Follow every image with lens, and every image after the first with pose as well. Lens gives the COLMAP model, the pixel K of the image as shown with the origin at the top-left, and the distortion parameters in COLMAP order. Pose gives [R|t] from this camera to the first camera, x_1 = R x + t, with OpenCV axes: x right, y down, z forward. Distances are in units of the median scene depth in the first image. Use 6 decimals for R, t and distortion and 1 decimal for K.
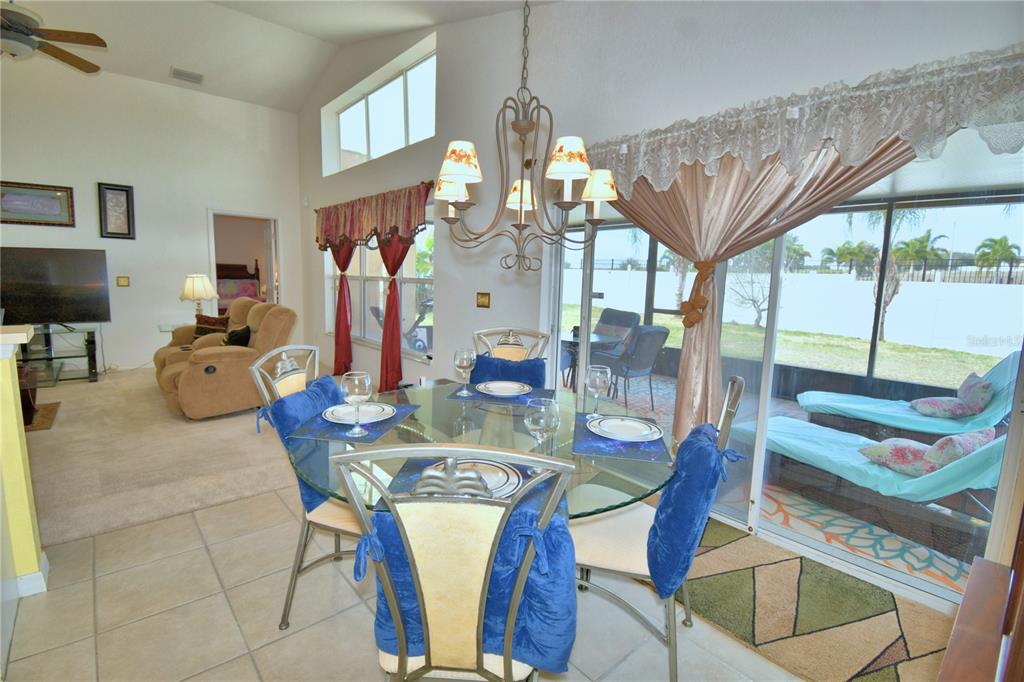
lens RADIAL K [[452.1, 0, 522.2], [0, 452.1, 339.8], [0, 0, 1]] dist [0.012618, -0.017548]
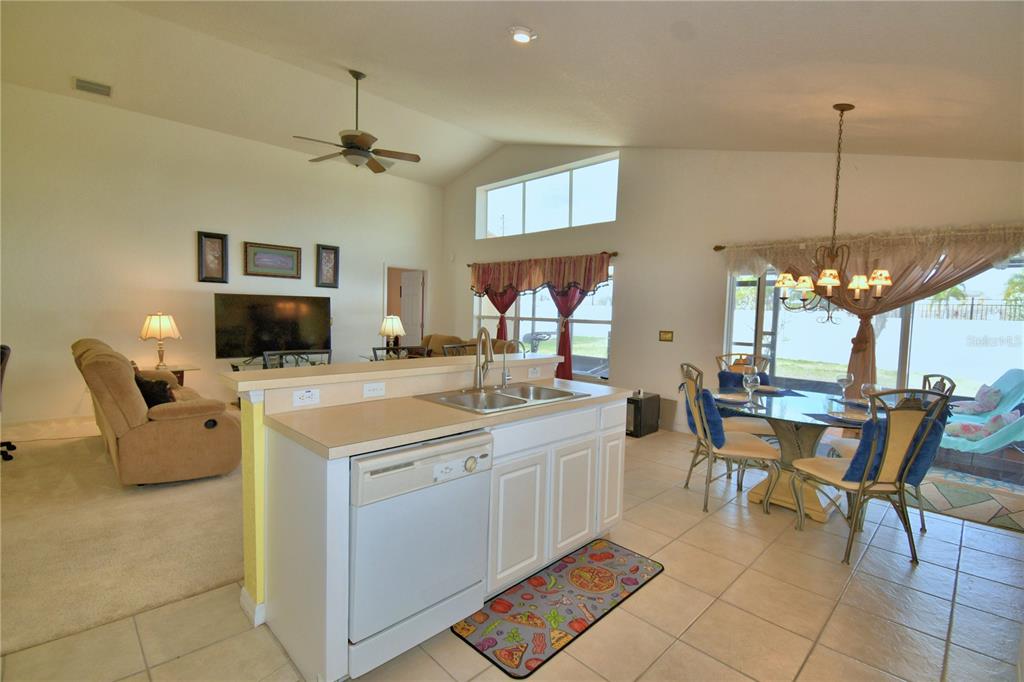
lens RADIAL K [[452.1, 0, 519.7], [0, 452.1, 341.5], [0, 0, 1]] dist [0.012618, -0.017548]
pose [[0.998145, -0.005048, 0.060666, -0.549250], [0.009271, 0.997537, -0.069532, 0.021807], [-0.060166, 0.069965, 0.995733, -0.345077]]
